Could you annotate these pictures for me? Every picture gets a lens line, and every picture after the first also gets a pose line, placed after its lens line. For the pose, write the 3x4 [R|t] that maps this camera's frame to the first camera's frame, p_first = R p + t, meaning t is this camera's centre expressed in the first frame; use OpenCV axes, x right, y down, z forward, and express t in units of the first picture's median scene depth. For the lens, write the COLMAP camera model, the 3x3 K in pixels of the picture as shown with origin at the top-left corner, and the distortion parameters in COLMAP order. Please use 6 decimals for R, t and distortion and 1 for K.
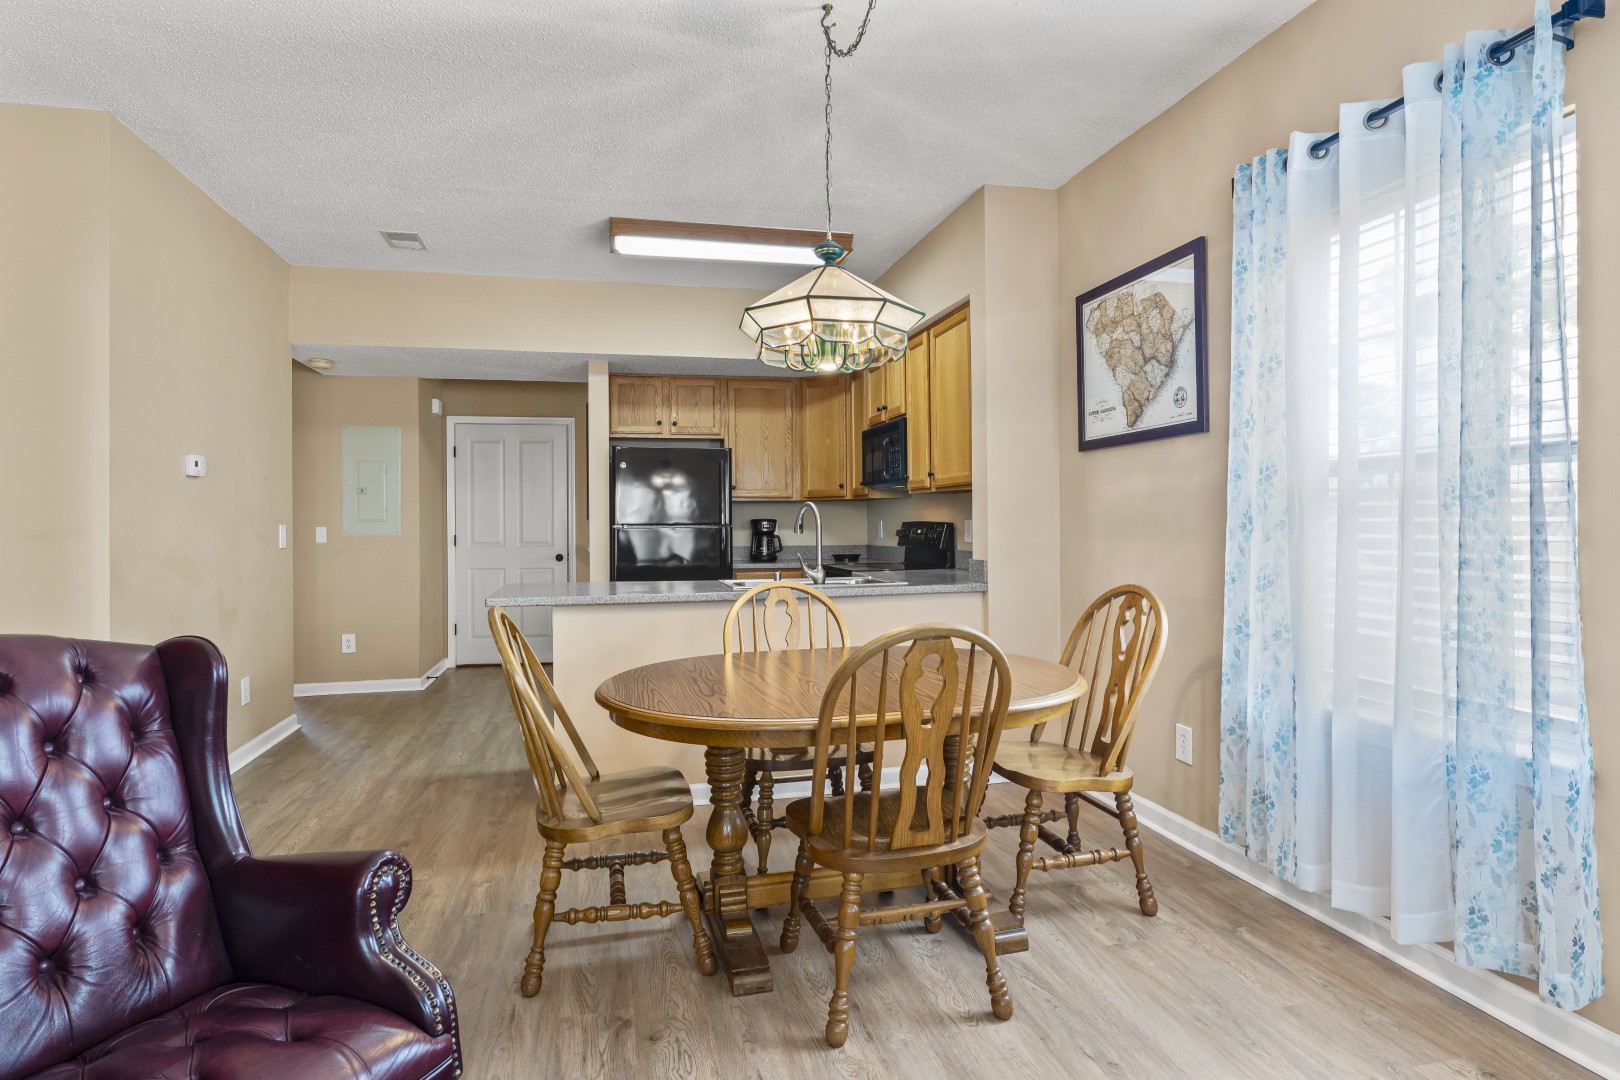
lens RADIAL K [[893.5, 0, 814.8], [0, 893.5, 528.3], [0, 0, 1]] dist [-0.002389, -0.000398]
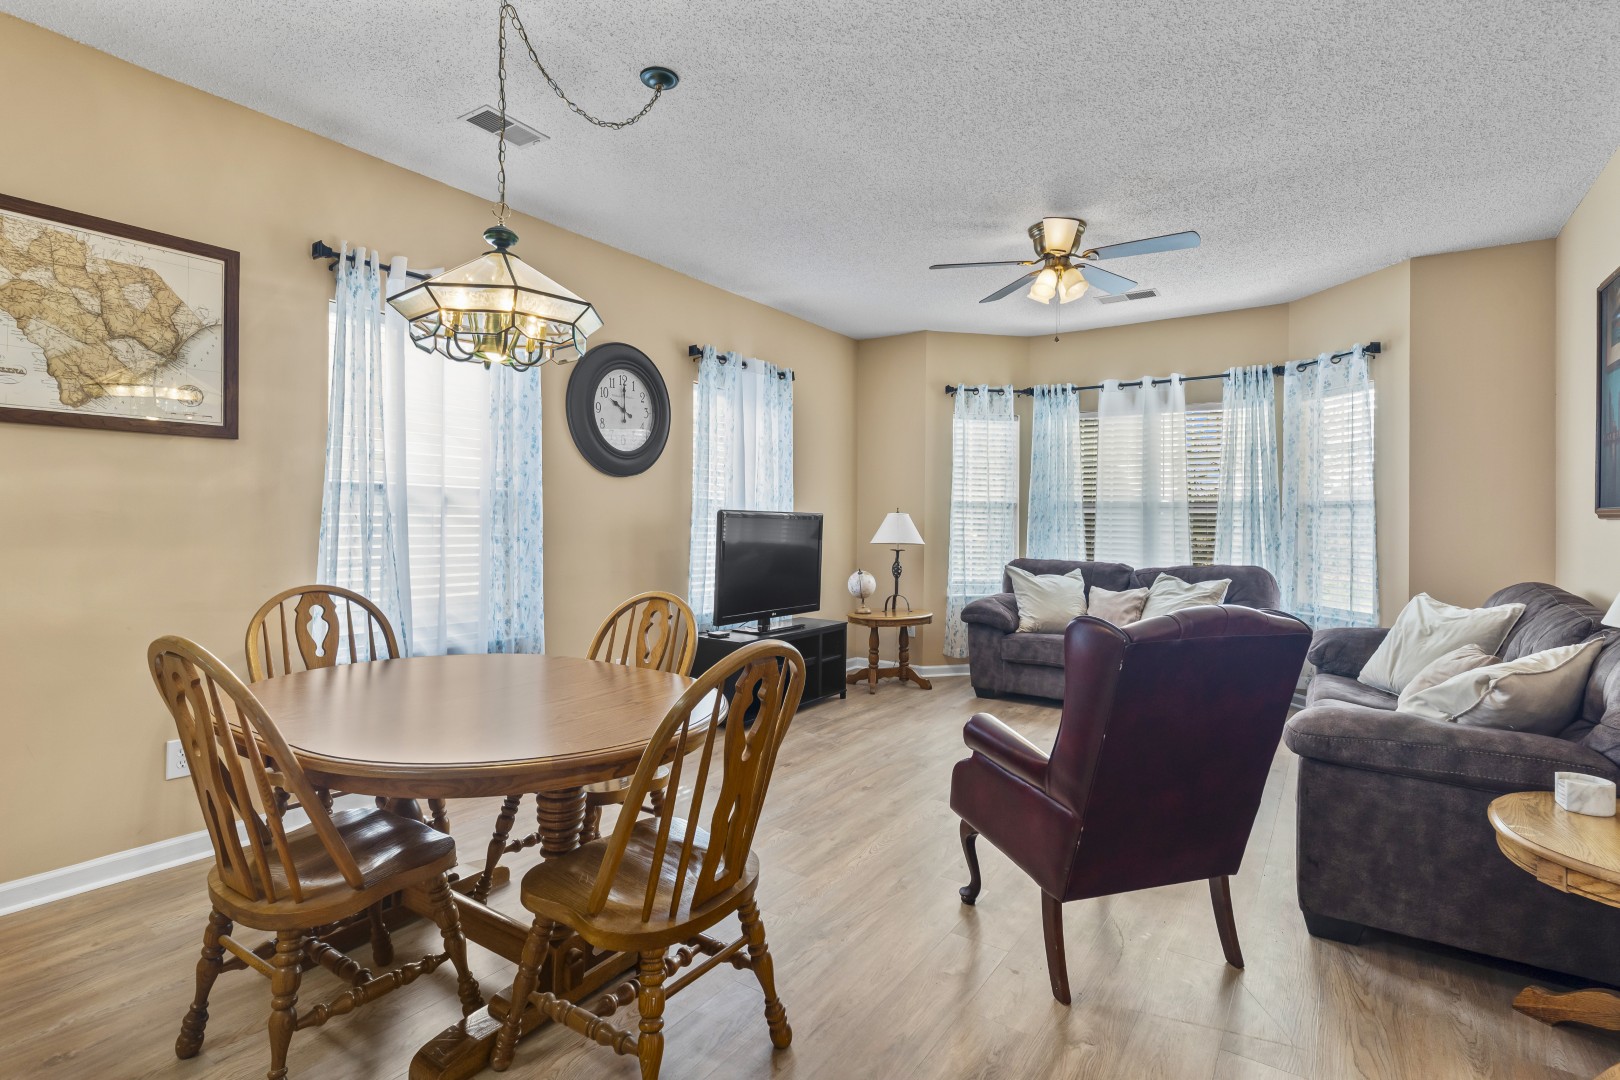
lens RADIAL K [[773.0, 0, 785.5], [0, 773.0, 524.8], [0, 0, 1]] dist [-0.005606, 0.002723]
pose [[-0.649725, 0.001782, 0.760168, -0.548459], [0.001272, 0.999998, -0.001257, -0.005492], [-0.760169, 0.000150, -0.649726, 0.908169]]
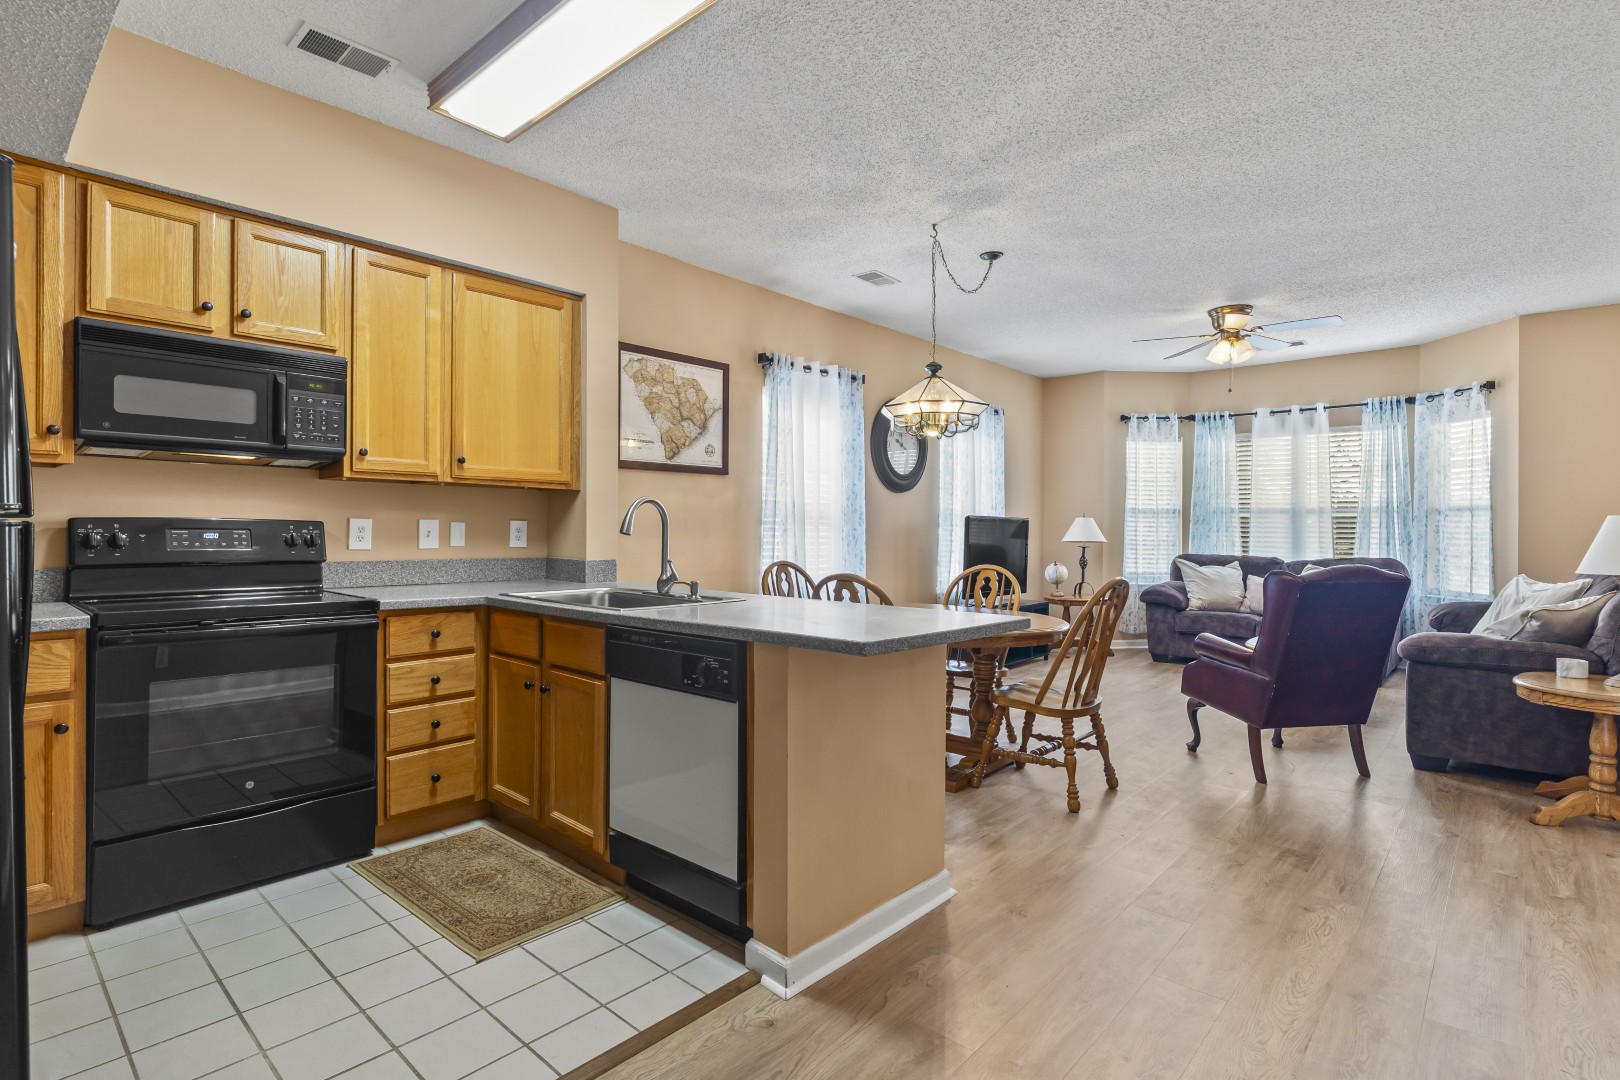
lens RADIAL K [[773.0, 0, 792.5], [0, 773.0, 536.0], [0, 0, 1]] dist [-0.005606, 0.002723]
pose [[-0.549918, -0.000833, 0.835218, -0.749838], [0.004582, 0.999981, 0.004014, 0.005024], [-0.835206, 0.006034, -0.549904, 1.432618]]
